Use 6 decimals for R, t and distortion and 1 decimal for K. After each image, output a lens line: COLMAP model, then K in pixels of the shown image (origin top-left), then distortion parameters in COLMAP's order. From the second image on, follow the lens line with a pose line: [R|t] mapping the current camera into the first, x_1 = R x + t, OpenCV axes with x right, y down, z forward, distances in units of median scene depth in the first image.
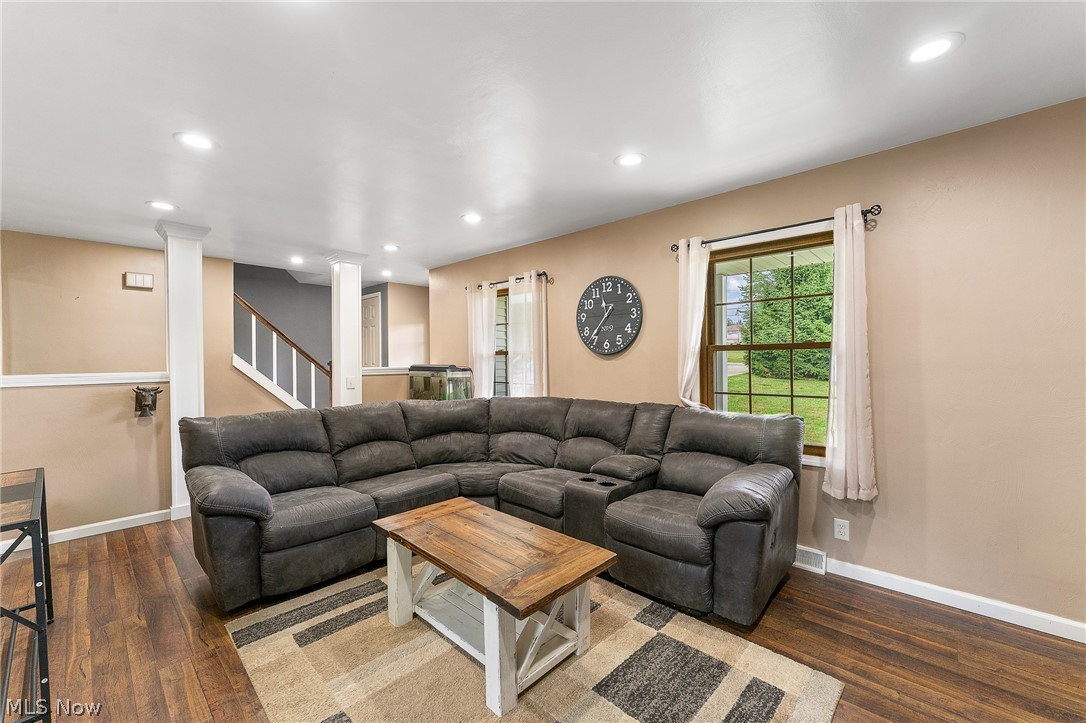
lens RADIAL K [[441.6, 0, 546.0], [0, 441.6, 362.5], [0, 0, 1]] dist [-0.003479, 0.000004]
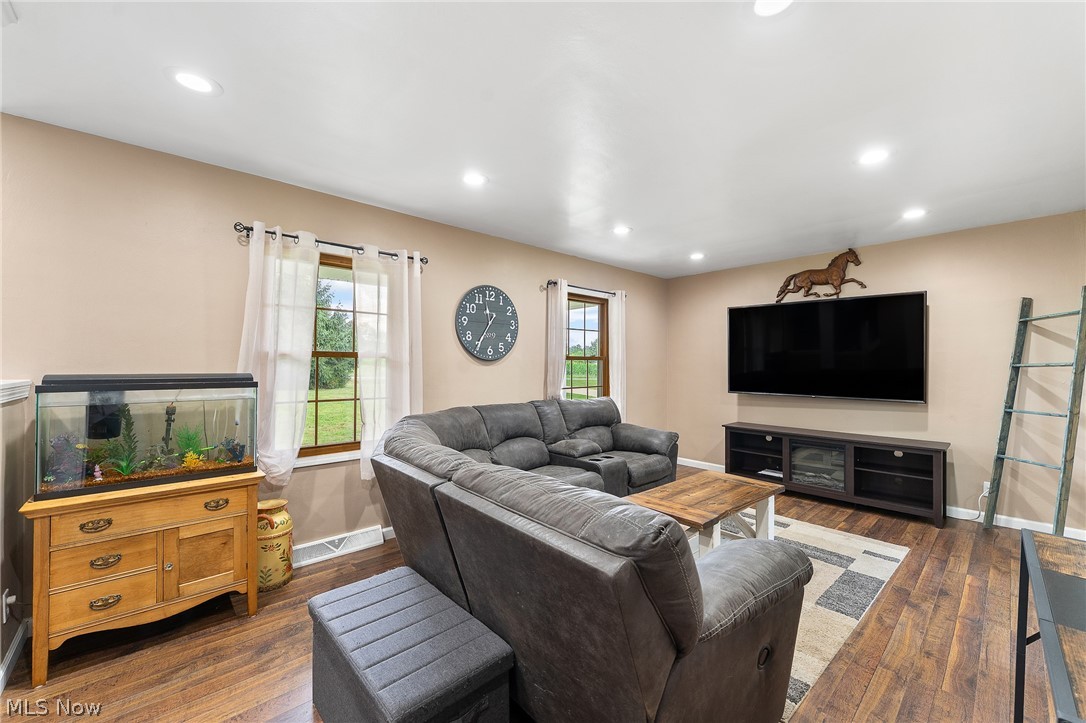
lens RADIAL K [[441.6, 0, 545.4], [0, 441.6, 360.9], [0, 0, 1]] dist [-0.003479, 0.000004]
pose [[0.060797, 0.019299, 0.997964, -0.893365], [0.008228, 0.999769, -0.019835, 0.004829], [-0.998116, 0.009417, 0.060624, 0.807109]]
